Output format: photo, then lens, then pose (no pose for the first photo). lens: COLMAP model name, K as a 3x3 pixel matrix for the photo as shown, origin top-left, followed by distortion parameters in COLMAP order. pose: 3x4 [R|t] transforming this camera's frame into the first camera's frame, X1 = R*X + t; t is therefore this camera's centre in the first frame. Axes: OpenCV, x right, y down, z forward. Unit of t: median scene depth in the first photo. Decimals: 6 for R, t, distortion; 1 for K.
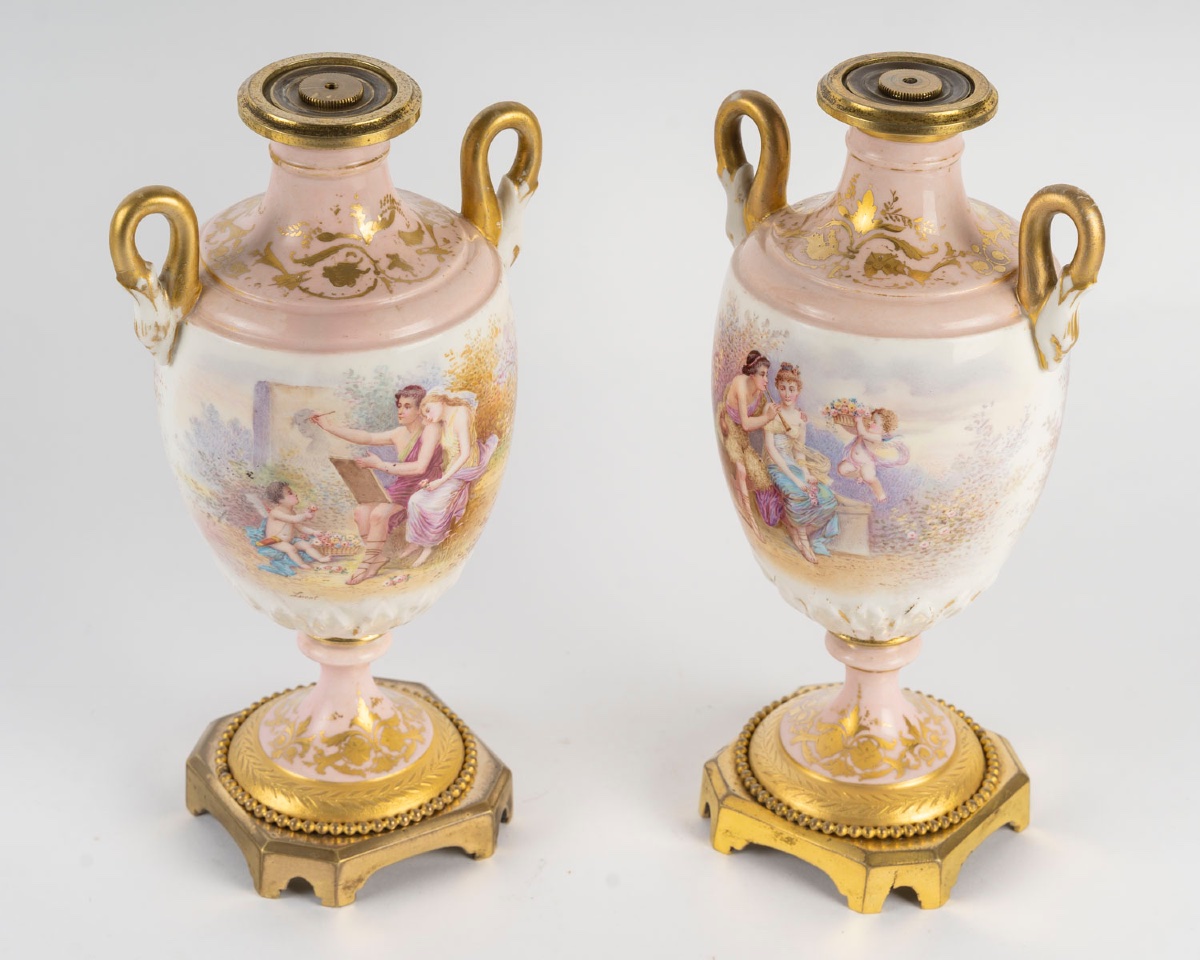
lens RADIAL K [[3626.6, 0, 606.3], [0, 3626.6, 481.9], [0, 0, 1]] dist [0.100614, 0.000000]
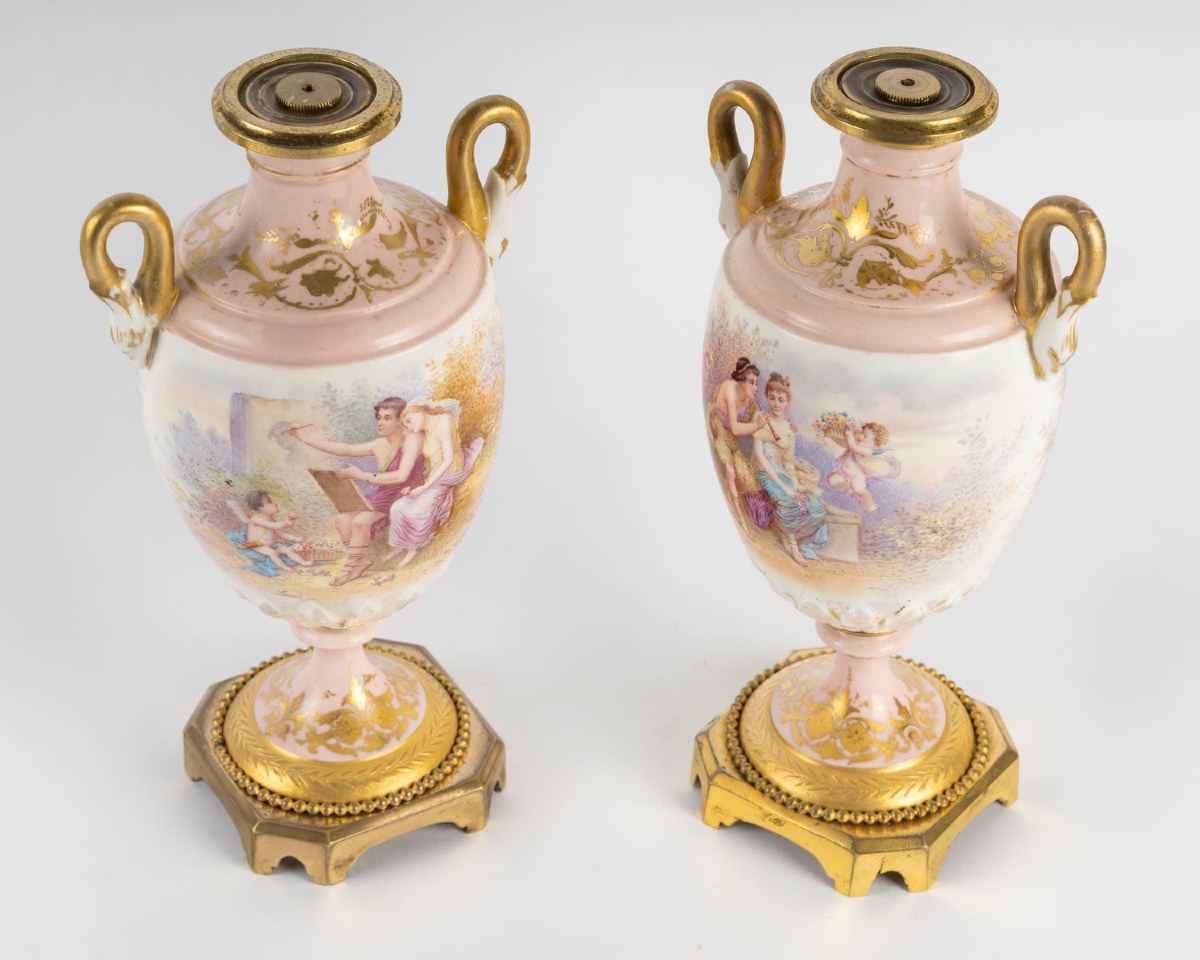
lens RADIAL K [[3068.8, 0, 594.4], [0, 3068.8, 486.6], [0, 0, 1]] dist [0.072860, 0.000000]
pose [[0.999686, 0.008417, -0.023593, 0.020334], [-0.006151, 0.995507, 0.094493, -0.079458], [0.024282, -0.094318, 0.995246, 0.172124]]
